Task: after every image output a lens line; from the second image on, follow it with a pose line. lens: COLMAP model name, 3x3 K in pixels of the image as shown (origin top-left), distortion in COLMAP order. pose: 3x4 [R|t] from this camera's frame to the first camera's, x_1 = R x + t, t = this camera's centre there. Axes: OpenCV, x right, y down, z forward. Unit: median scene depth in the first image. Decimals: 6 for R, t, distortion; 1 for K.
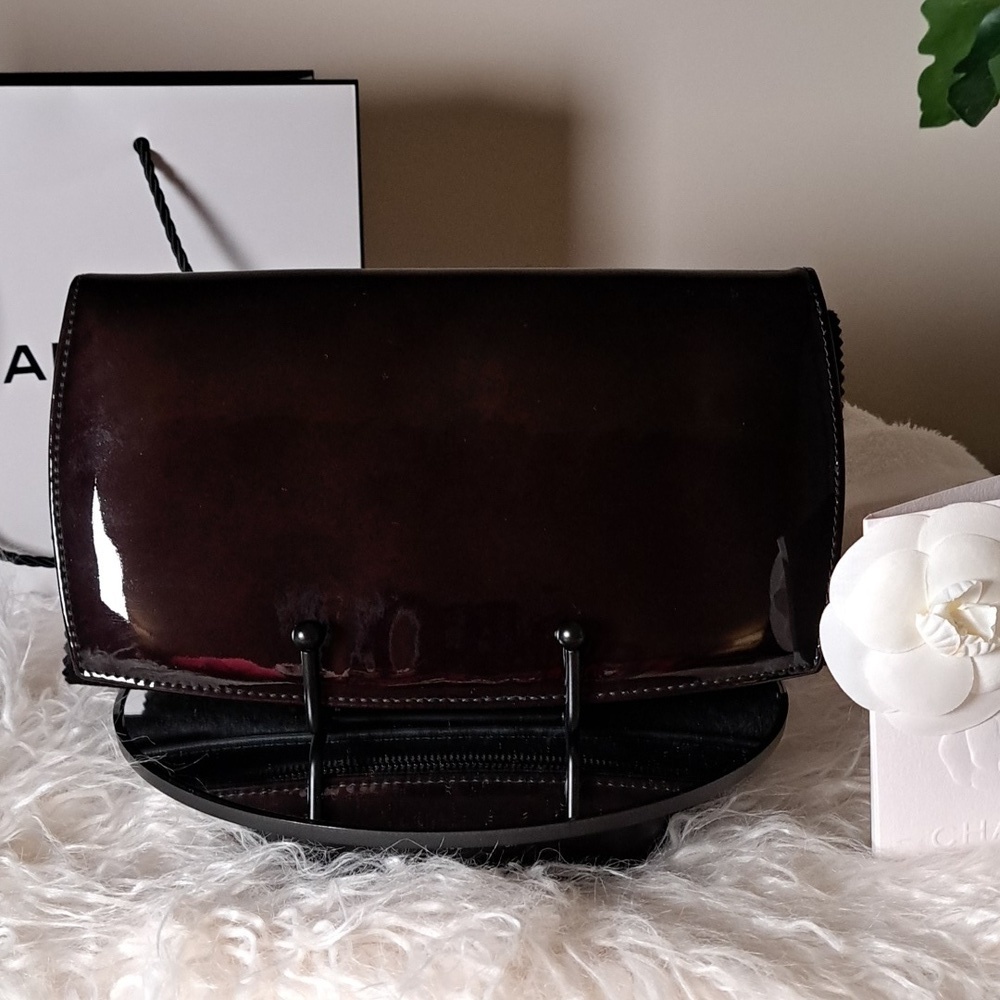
lens RADIAL K [[1737.6, 0, 524.9], [0, 1737.6, 499.6], [0, 0, 1]] dist [0.382076, -1.894037]
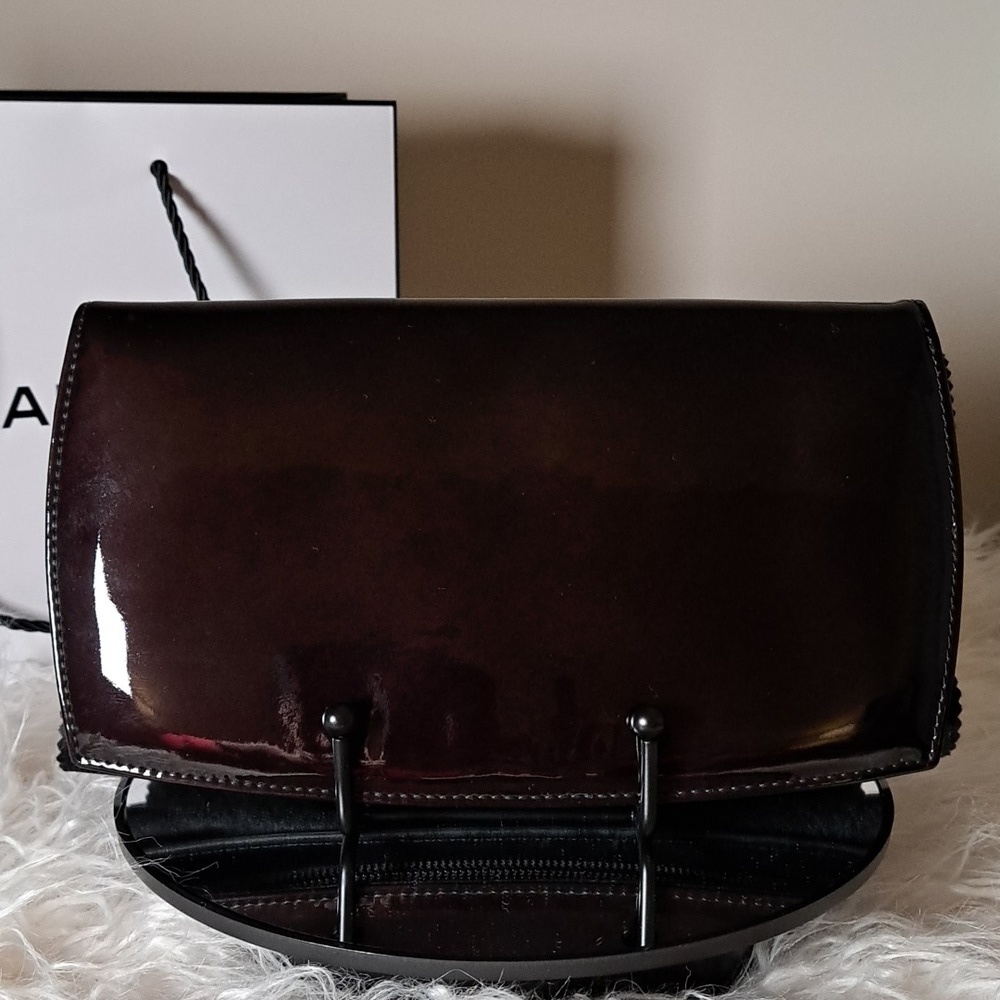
lens RADIAL K [[1412.1, 0, 461.6], [0, 1412.1, 487.0], [0, 0, 1]] dist [0.234790, -0.667734]
pose [[0.999966, 0.007903, -0.002535, -0.062235], [-0.008005, 0.999032, -0.043253, -0.006398], [0.002191, 0.043272, 0.999061, 0.291616]]
